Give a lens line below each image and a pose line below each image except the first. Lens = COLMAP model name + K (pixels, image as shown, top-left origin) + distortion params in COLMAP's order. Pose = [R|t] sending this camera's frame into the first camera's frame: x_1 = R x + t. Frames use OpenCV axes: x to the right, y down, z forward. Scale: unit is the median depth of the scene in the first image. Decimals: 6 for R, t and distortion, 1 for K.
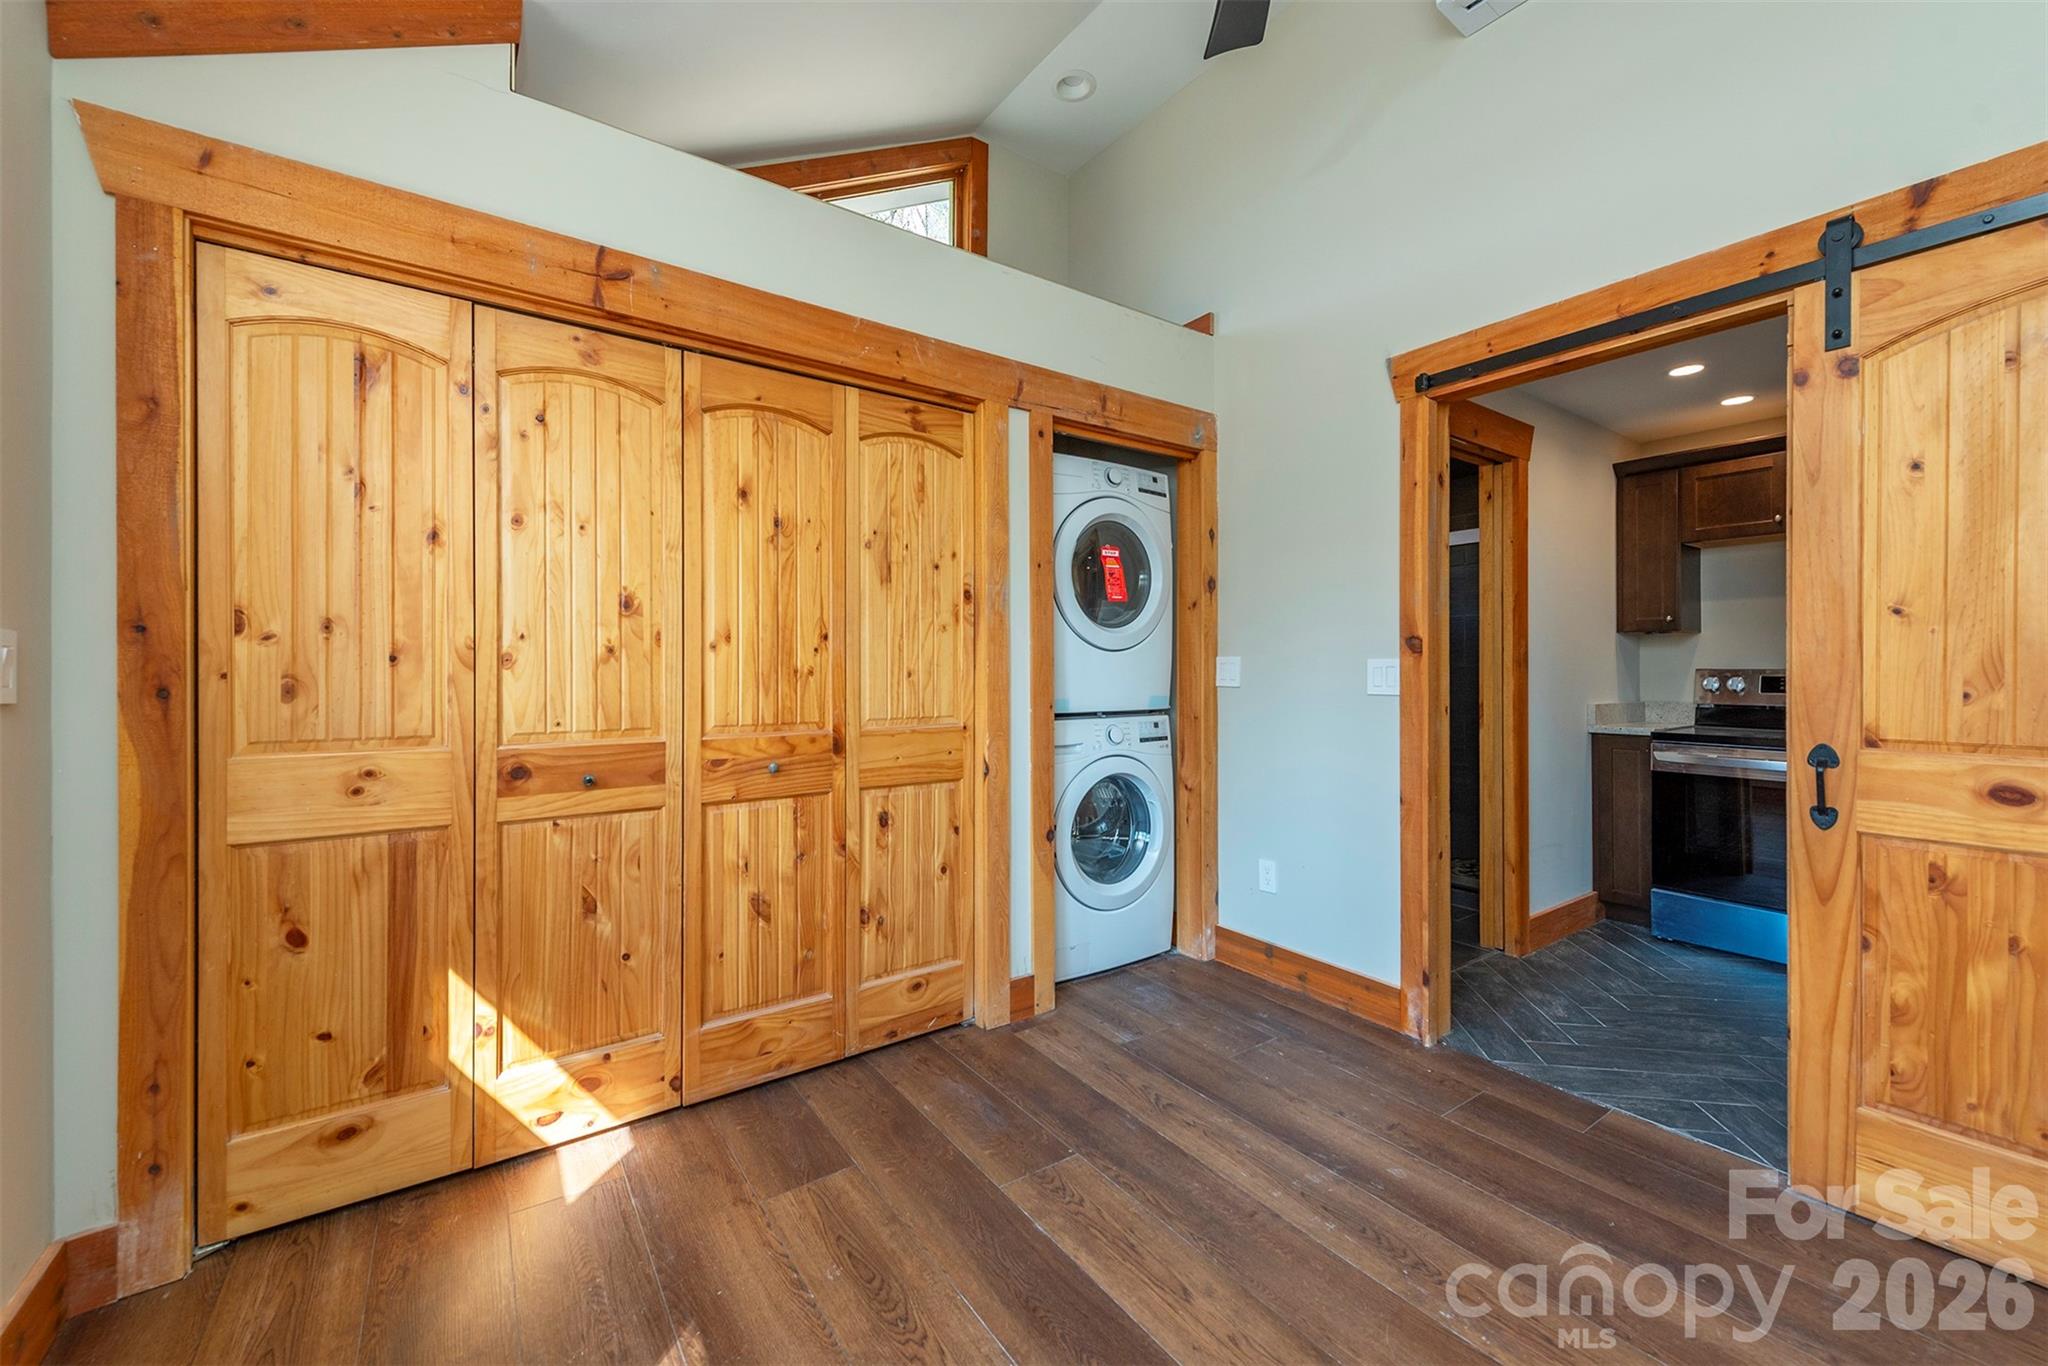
lens RADIAL K [[816.8, 0, 1013.3], [0, 816.8, 662.0], [0, 0, 1]] dist [0.006187, -0.001477]
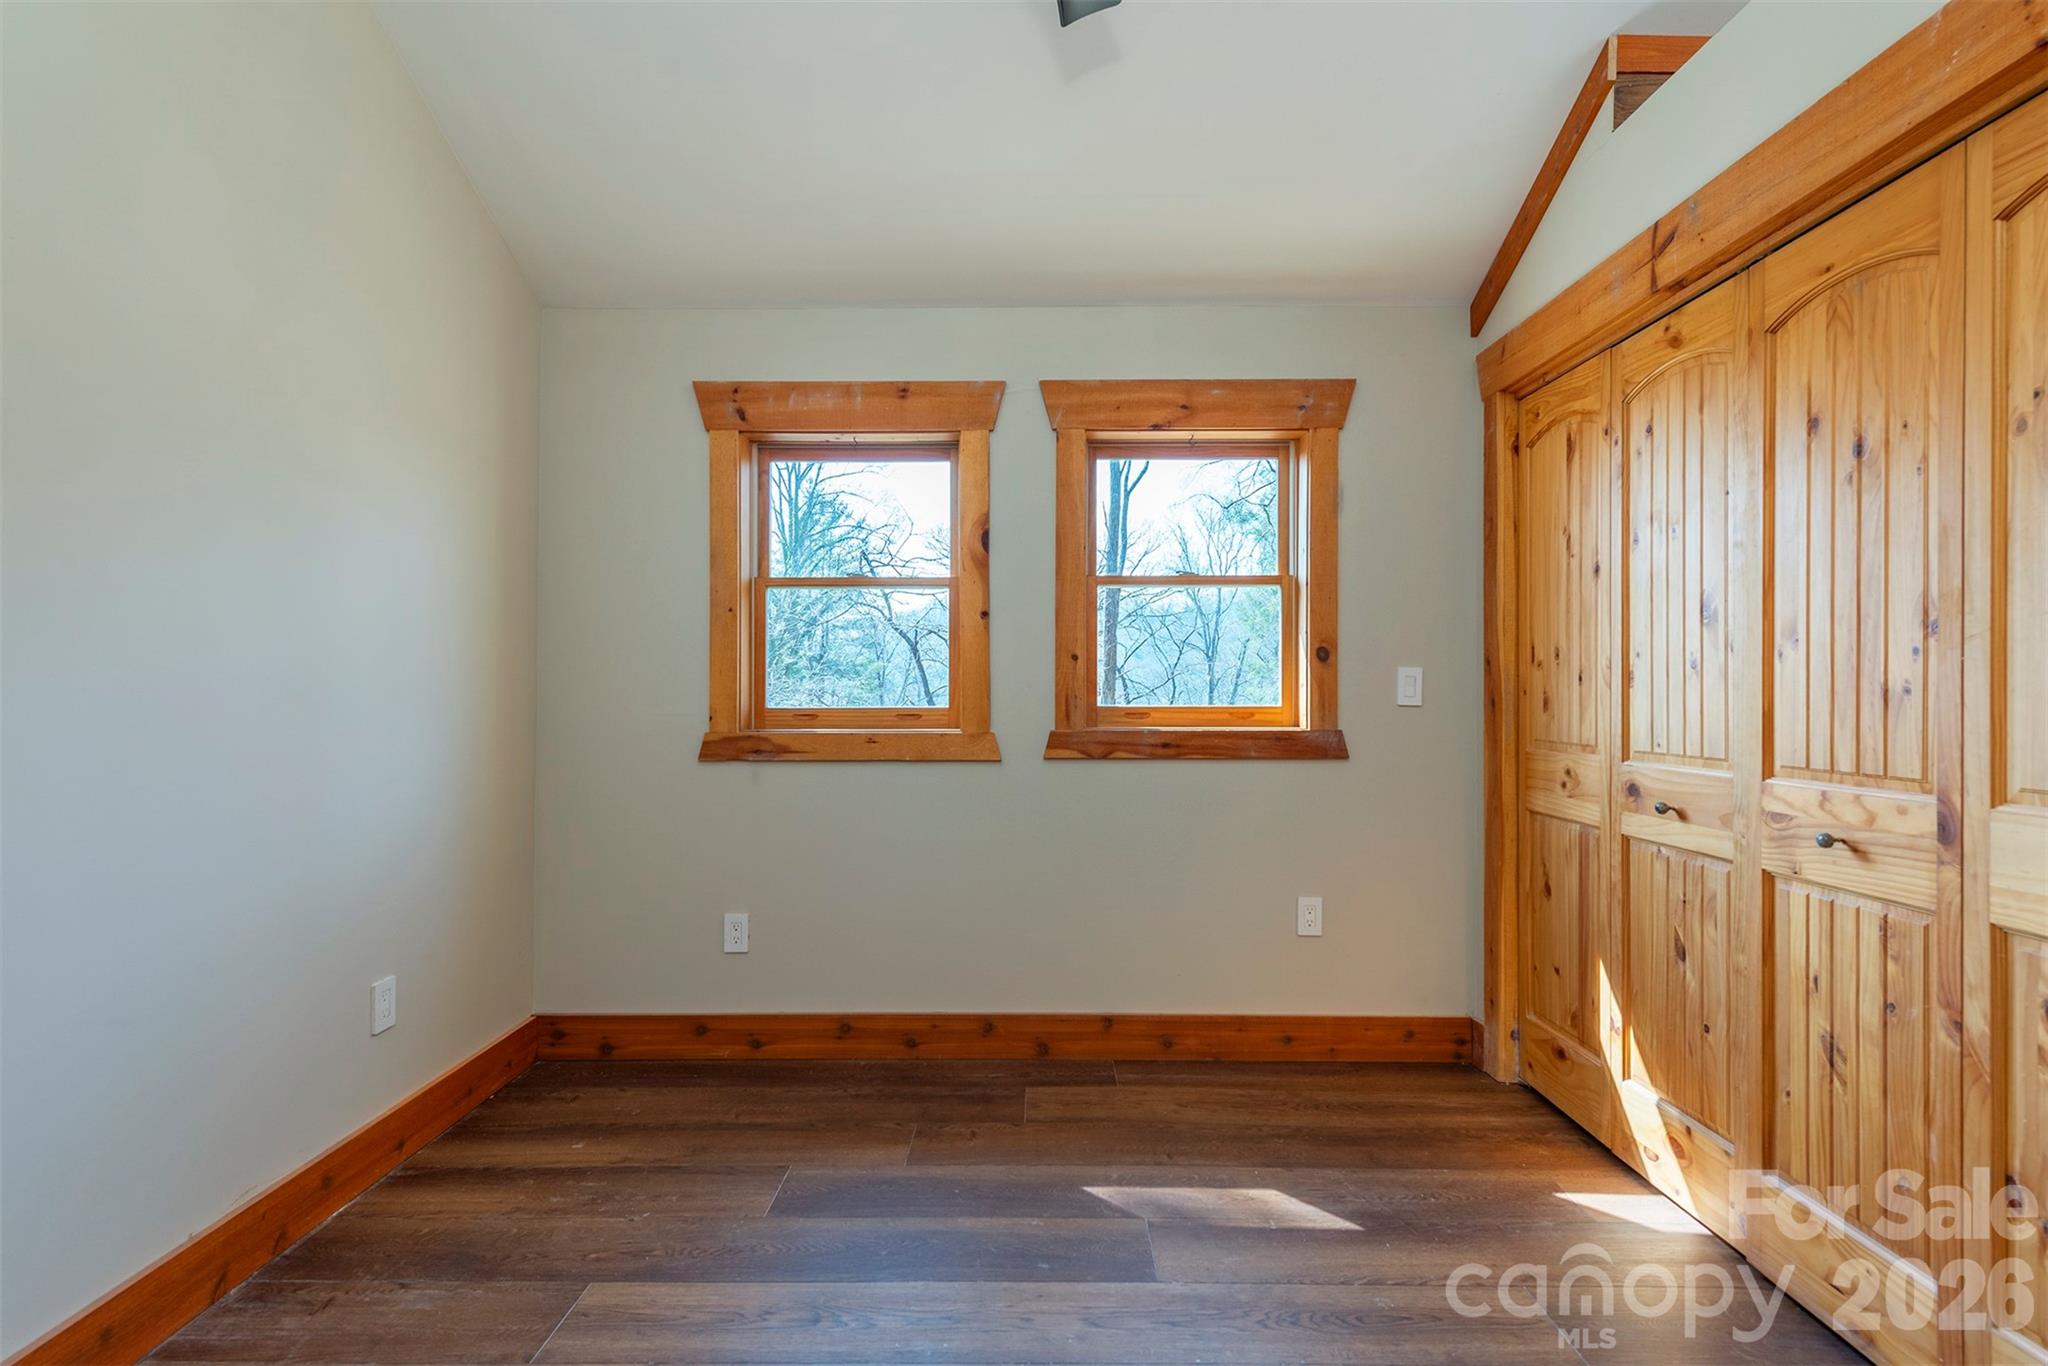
lens RADIAL K [[999.7, 0, 1013.9], [0, 999.7, 690.8], [0, 0, 1]] dist [0.002321, 0.000187]
pose [[-0.604218, -0.004200, -0.796808, 0.819041], [-0.002406, 0.999991, -0.003447, 0.019155], [0.796815, -0.000166, -0.604223, 1.109390]]
